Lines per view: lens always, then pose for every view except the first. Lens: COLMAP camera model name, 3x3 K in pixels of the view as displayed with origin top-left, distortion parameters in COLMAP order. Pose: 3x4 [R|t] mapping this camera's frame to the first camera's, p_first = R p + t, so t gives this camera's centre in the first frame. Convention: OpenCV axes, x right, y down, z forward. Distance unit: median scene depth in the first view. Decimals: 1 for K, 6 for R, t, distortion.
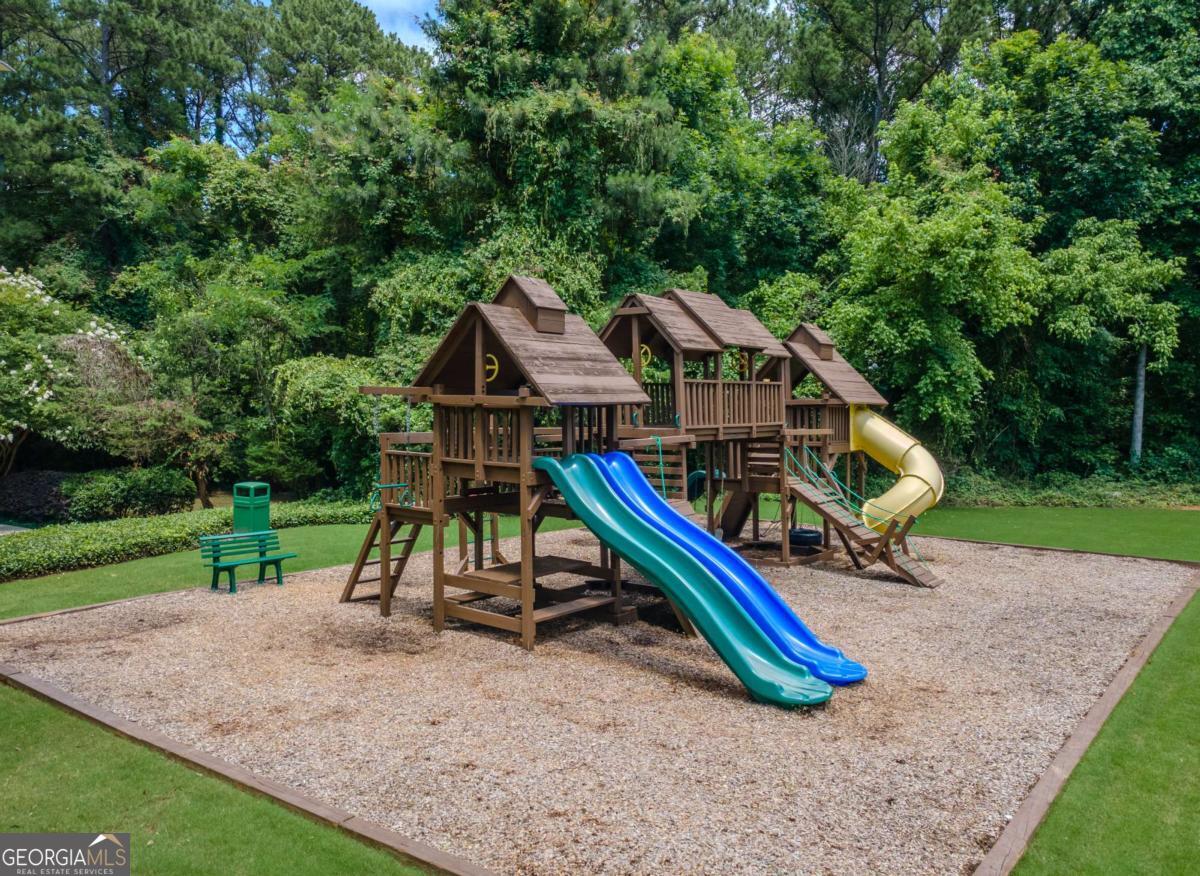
lens RADIAL K [[856.7, 0, 600.0], [0, 856.7, 438.0], [0, 0, 1]] dist [0.048391, 0.000301]
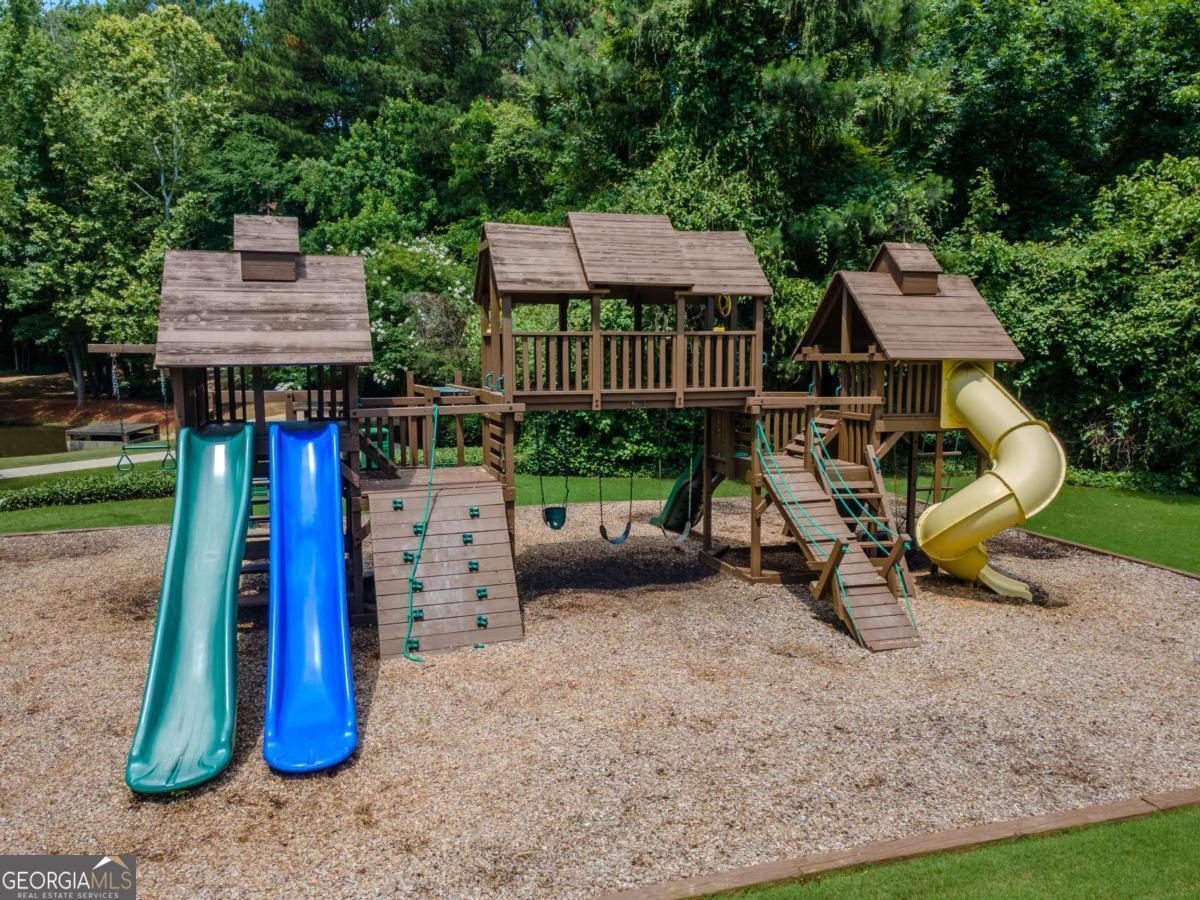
lens RADIAL K [[849.0, 0, 600.0], [0, 849.0, 450.0], [0, 0, 1]] dist [0.058690, 0.001454]
pose [[0.846598, 0.064840, -0.528269, 0.437484], [-0.021613, 0.995921, 0.087603, -0.023378], [0.531794, -0.062748, 0.844546, 0.288486]]
